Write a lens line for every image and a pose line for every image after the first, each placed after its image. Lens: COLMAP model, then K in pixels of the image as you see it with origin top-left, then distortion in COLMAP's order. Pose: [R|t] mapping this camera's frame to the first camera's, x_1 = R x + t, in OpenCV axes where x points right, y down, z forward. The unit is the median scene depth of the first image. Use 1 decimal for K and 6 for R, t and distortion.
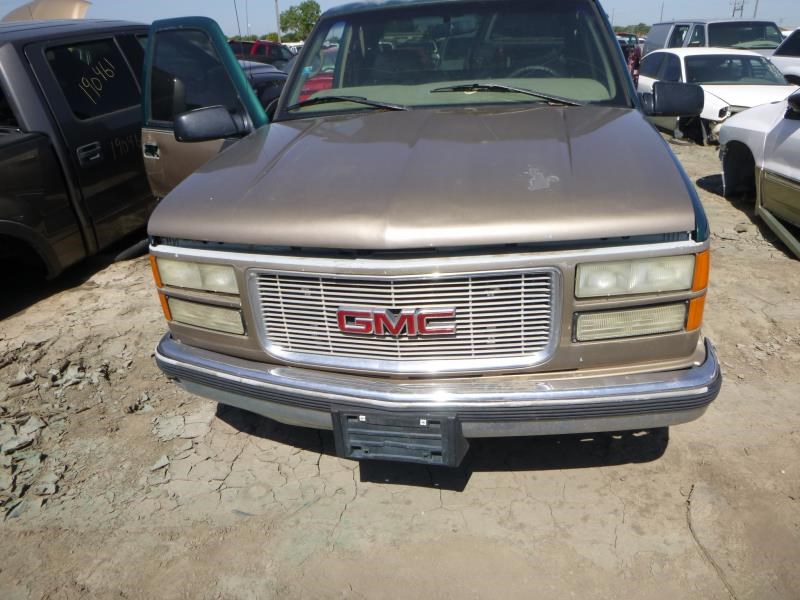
lens RADIAL K [[578.3, 0, 397.0], [0, 578.3, 297.0], [0, 0, 1]] dist [-0.035569, 0.002450]
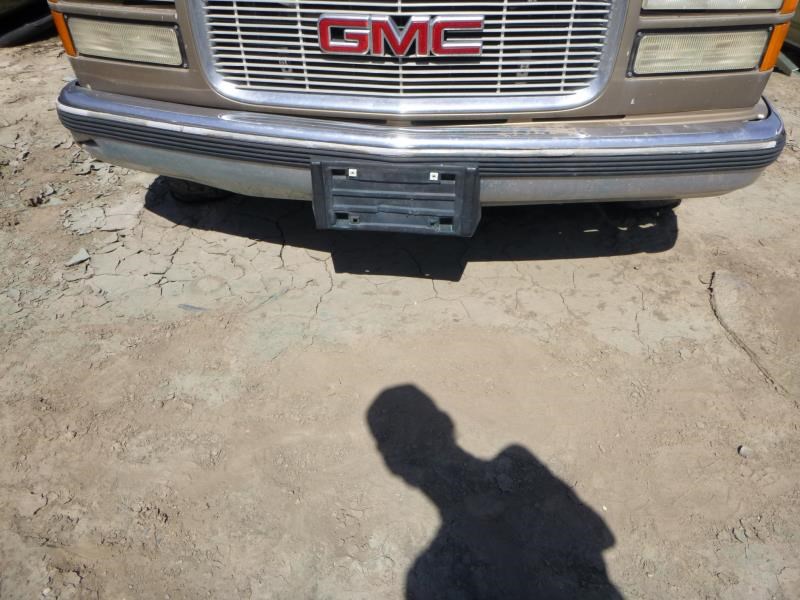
lens RADIAL K [[578.3, 0, 397.0], [0, 578.3, 297.0], [0, 0, 1]] dist [-0.035569, 0.002450]
pose [[0.991575, -0.009427, 0.129187, -0.094104], [-0.022877, 0.968925, 0.246294, 0.166433], [-0.127494, -0.247175, 0.960547, 0.204561]]
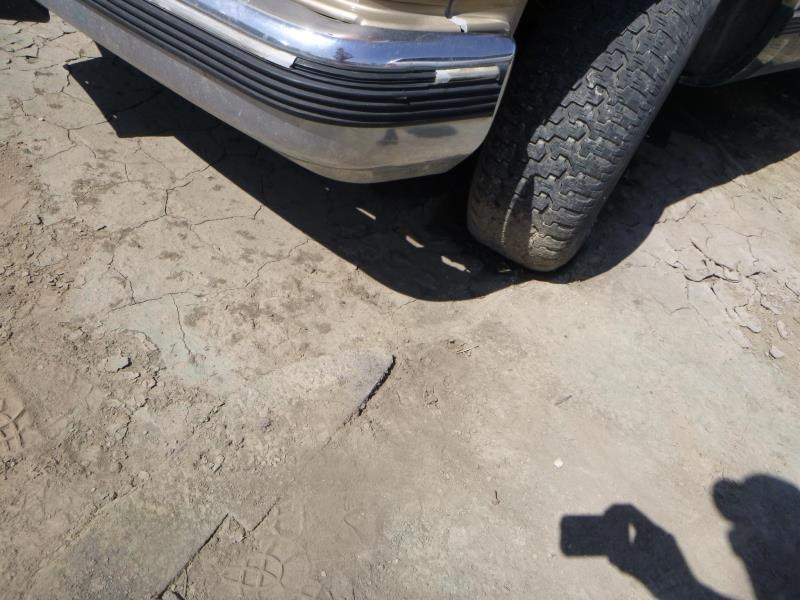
lens RADIAL K [[578.3, 0, 397.0], [0, 578.3, 297.0], [0, 0, 1]] dist [-0.035569, 0.002450]
pose [[0.750972, 0.586609, -0.303202, 0.697637], [-0.469877, 0.797324, 0.378799, 0.102431], [0.463958, -0.142000, 0.874402, 0.612166]]
